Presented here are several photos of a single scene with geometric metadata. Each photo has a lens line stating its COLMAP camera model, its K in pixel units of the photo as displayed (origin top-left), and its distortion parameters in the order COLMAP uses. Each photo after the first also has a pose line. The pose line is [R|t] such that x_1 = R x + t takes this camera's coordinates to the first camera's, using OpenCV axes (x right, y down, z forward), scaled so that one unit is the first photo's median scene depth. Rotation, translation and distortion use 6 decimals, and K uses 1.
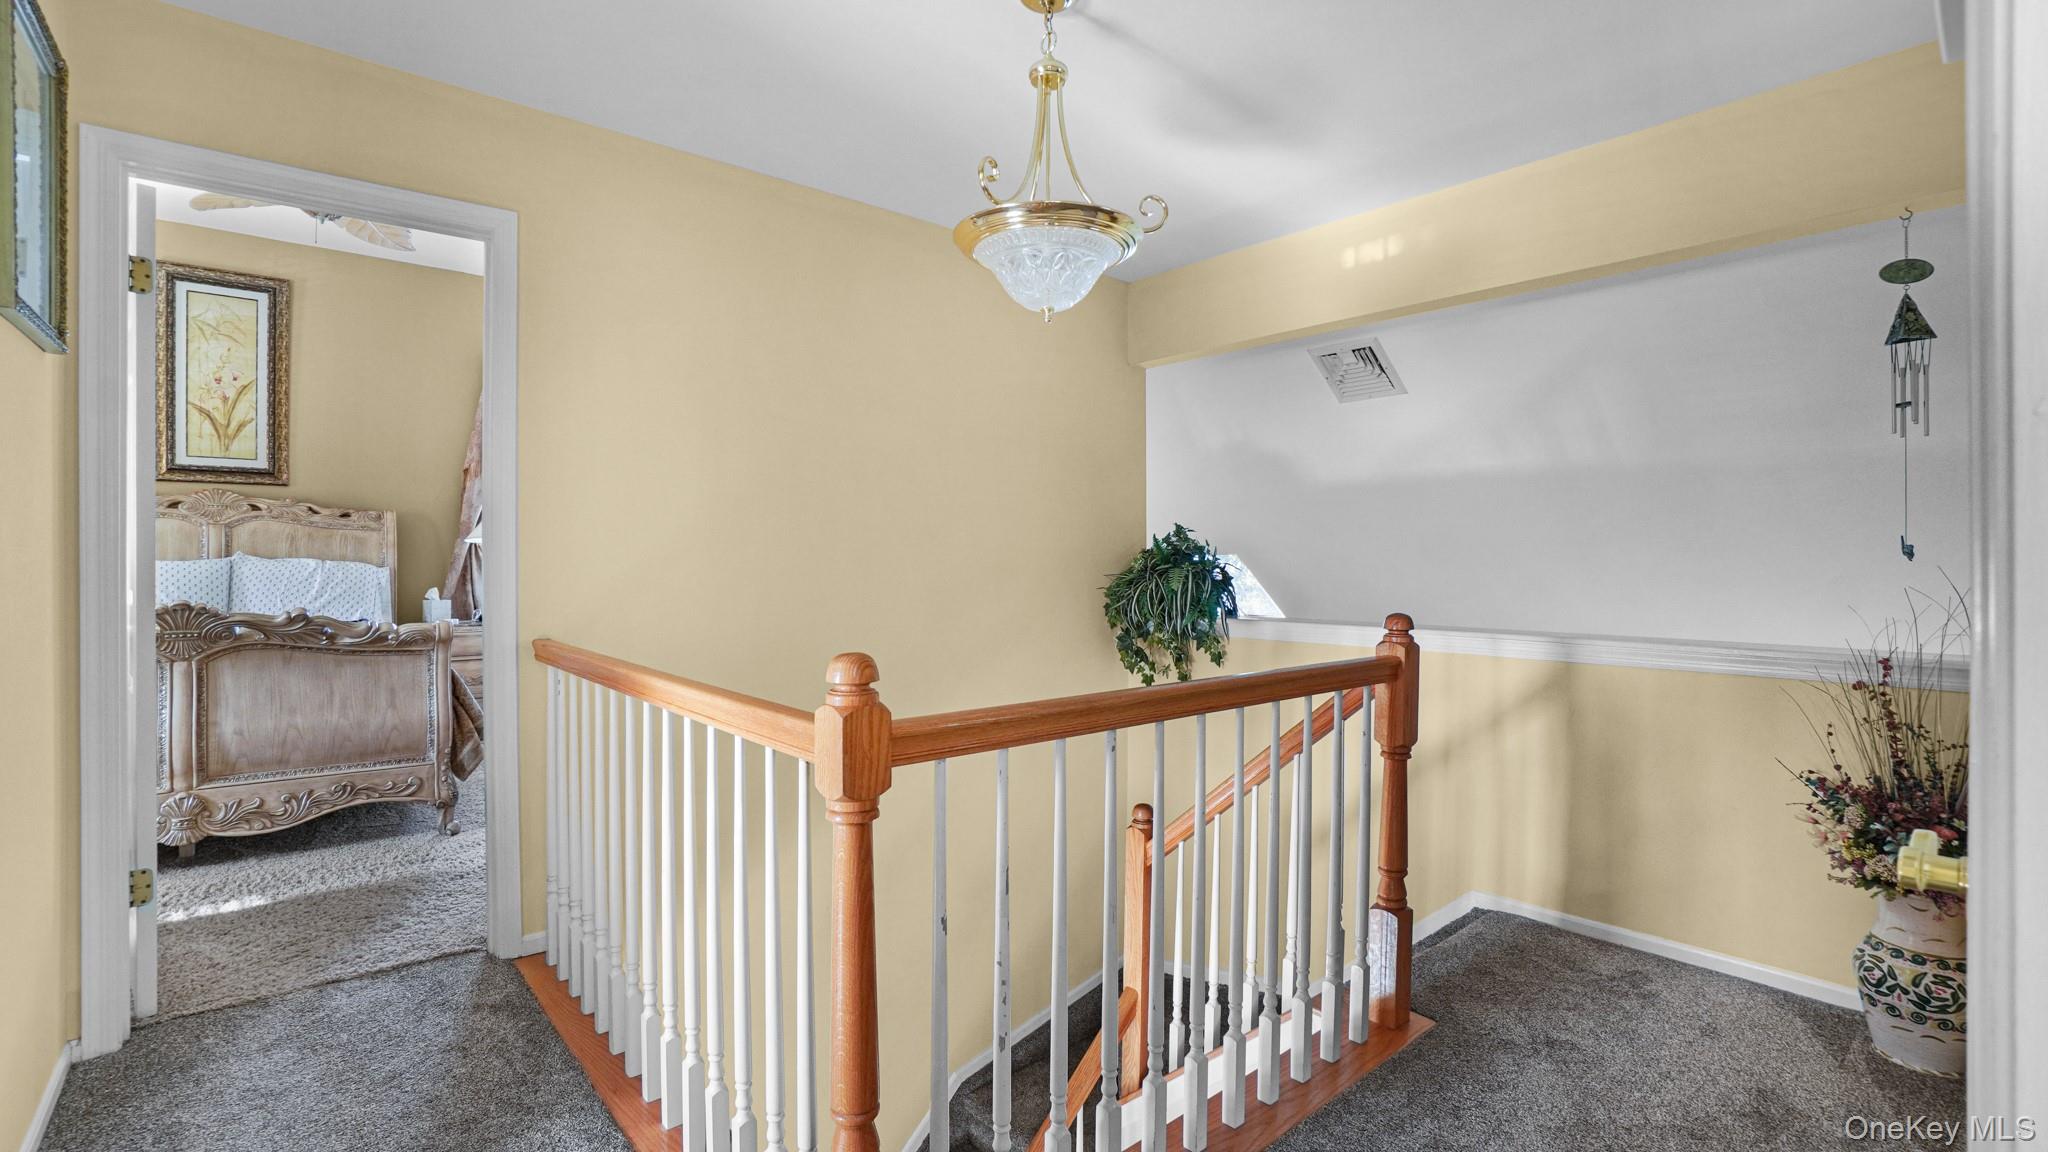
lens RADIAL K [[921.1, 0, 1023.7], [0, 921.1, 570.0], [0, 0, 1]] dist [-0.065706, 0.026214]
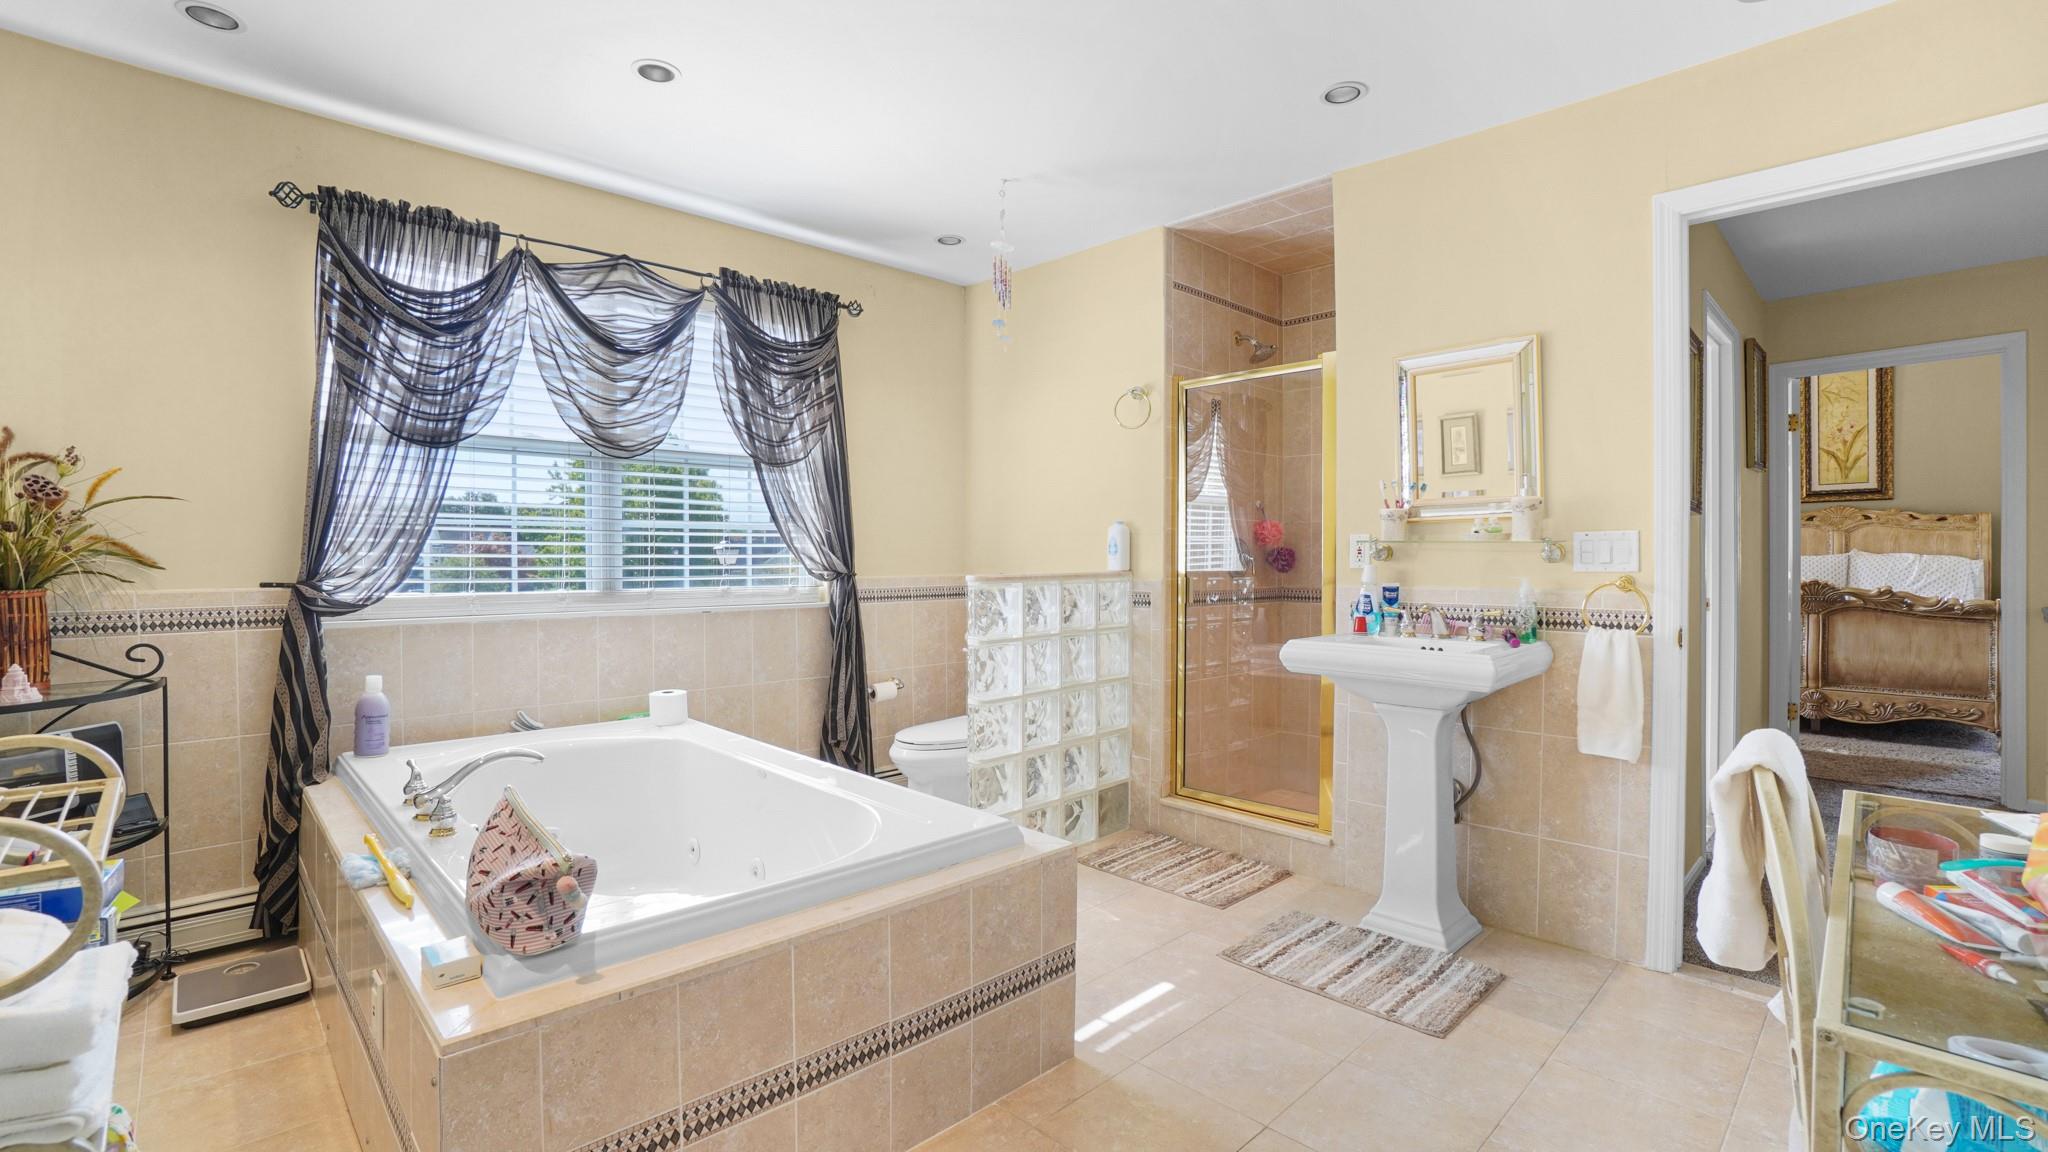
lens RADIAL K [[921.1, 0, 1023.7], [0, 921.1, 570.0], [0, 0, 1]] dist [-0.065706, 0.026214]
pose [[0.079901, 0.006379, -0.996782, 0.444514], [0.001967, 0.999977, 0.006557, 0.000790], [0.996801, -0.002484, 0.079886, -0.459566]]
